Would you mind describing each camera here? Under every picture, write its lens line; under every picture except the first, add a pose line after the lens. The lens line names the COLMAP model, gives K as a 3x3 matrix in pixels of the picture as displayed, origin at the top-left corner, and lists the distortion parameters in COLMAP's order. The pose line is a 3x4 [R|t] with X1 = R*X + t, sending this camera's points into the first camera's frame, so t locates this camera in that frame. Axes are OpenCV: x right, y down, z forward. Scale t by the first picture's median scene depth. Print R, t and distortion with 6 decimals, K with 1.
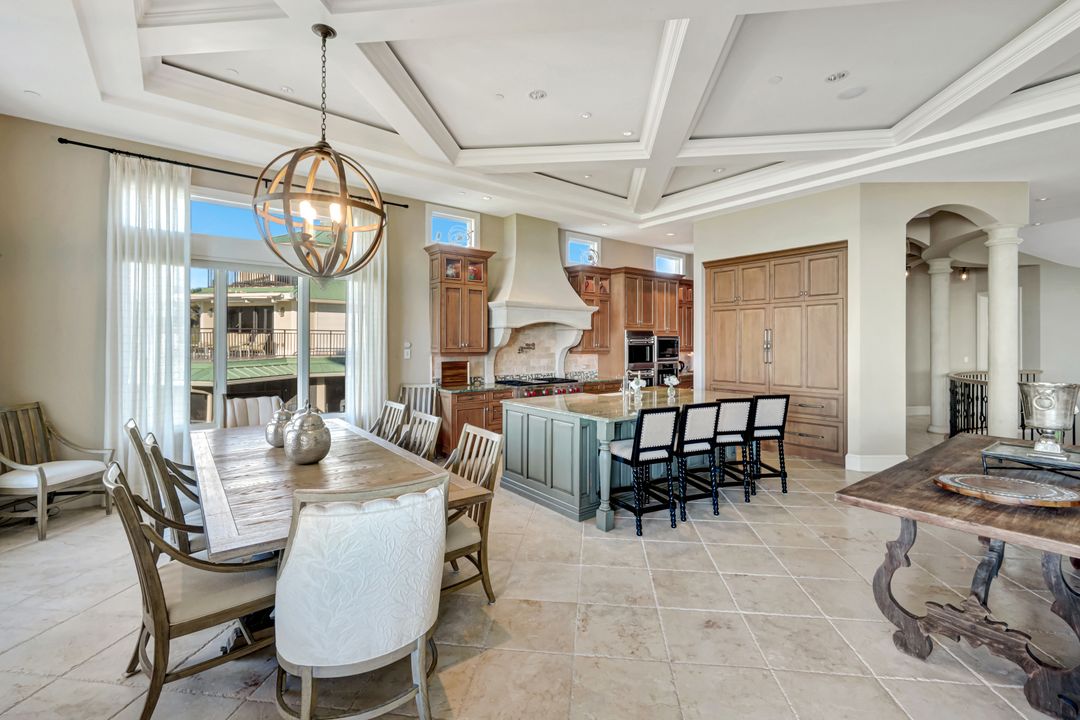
lens RADIAL K [[472.7, 0, 550.9], [0, 472.7, 345.3], [0, 0, 1]] dist [0.001451, 0.000158]
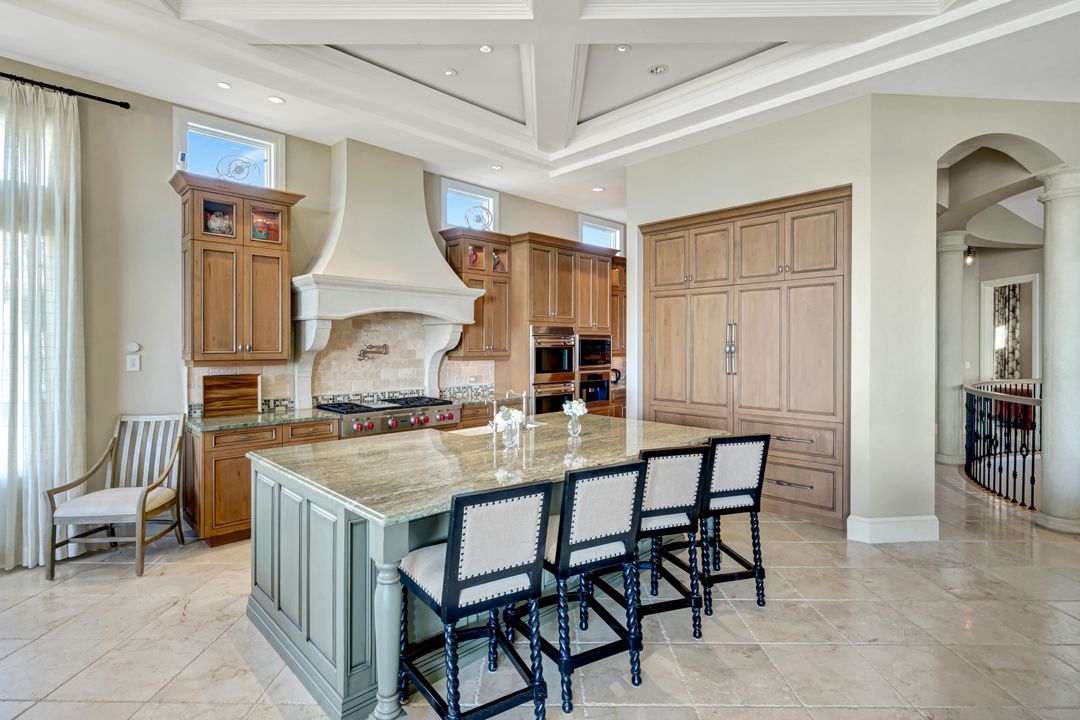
lens RADIAL K [[528.1, 0, 544.6], [0, 528.1, 352.5], [0, 0, 1]] dist [0.002528, -0.000009]
pose [[0.995409, -0.001769, 0.095694, 0.131170], [0.000872, 0.999955, 0.009418, -0.000133], [-0.095706, -0.009291, 0.995366, 0.297341]]
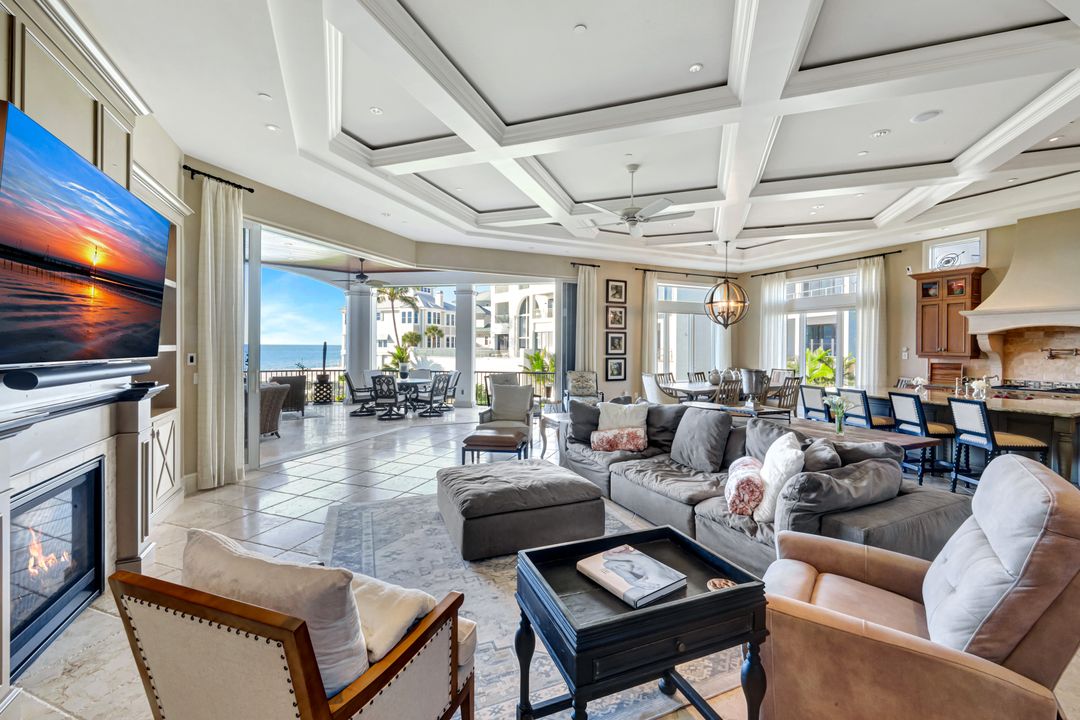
lens RADIAL K [[443.9, 0, 533.7], [0, 443.9, 348.4], [0, 0, 1]] dist [0.010002, 0.000060]
pose [[-0.246474, 0.002710, -0.969145, 1.204342], [-0.002863, 0.999990, 0.003524, -0.005250], [0.969145, 0.003643, -0.246464, 0.257988]]
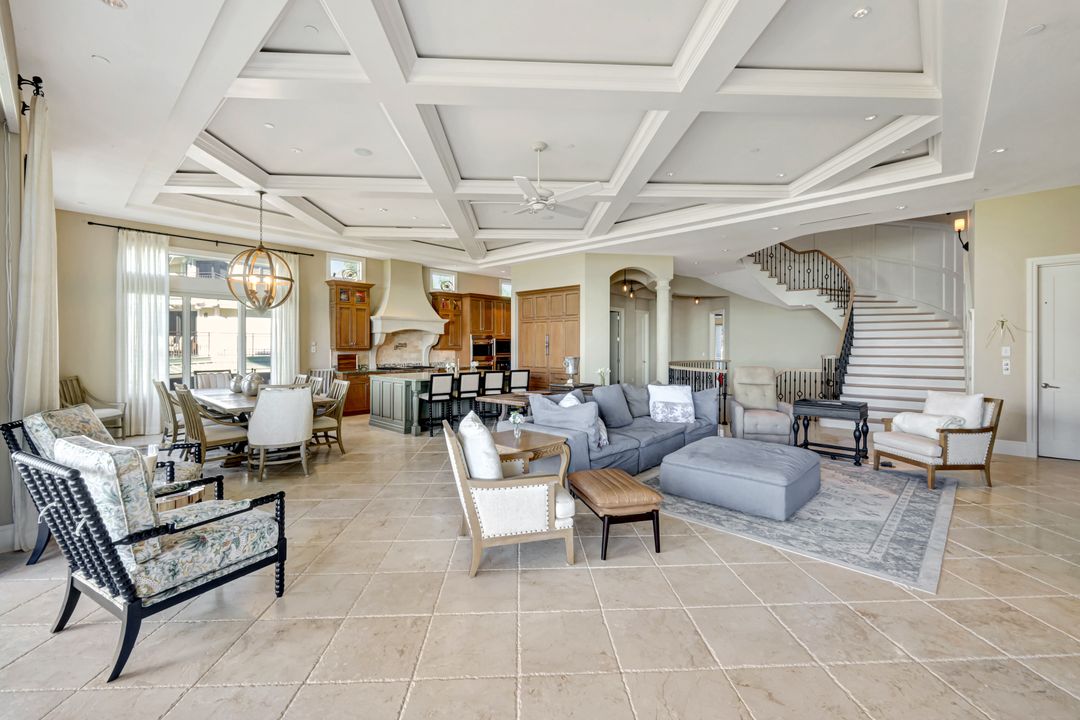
lens RADIAL K [[443.9, 0, 549.5], [0, 443.9, 352.5], [0, 0, 1]] dist [0.010002, 0.000060]
pose [[0.987492, -0.001231, 0.157667, 0.228373], [-0.000639, 0.999930, 0.011807, 0.010449], [-0.157670, -0.011760, 0.987422, -0.563509]]
